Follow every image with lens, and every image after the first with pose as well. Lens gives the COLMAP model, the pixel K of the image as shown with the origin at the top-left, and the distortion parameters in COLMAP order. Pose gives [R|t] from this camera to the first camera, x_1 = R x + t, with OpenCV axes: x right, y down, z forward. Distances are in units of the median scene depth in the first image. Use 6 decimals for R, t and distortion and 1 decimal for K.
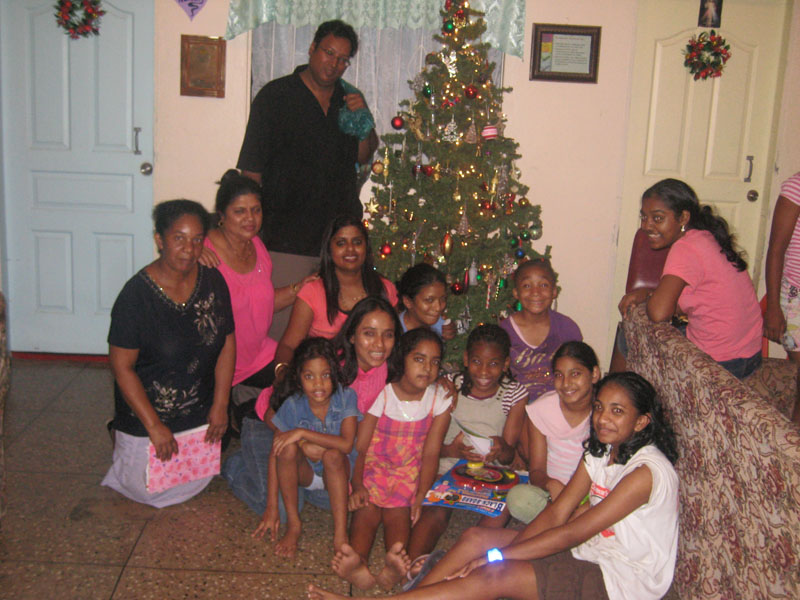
lens RADIAL K [[1015.4, 0, 399.9], [0, 1015.4, 289.5], [0, 0, 1]] dist [-0.097196, 0.067213]
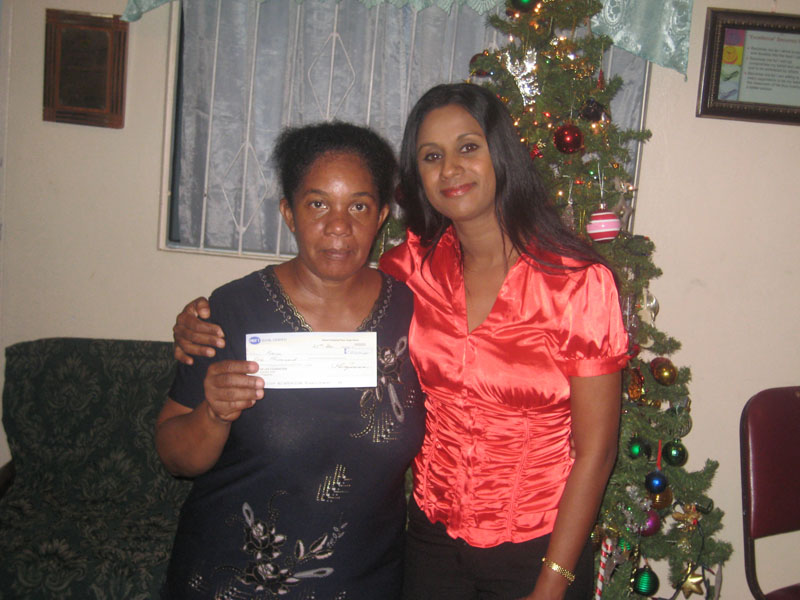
lens RADIAL K [[1185.2, 0, 400.0], [0, 1185.2, 300.0], [0, 0, 1]] dist [-0.091226, 0.022880]
pose [[0.990687, 0.056593, -0.123838, 0.063117], [-0.061432, 0.997476, -0.035605, -0.089355], [0.121511, 0.042881, 0.991663, 0.419796]]
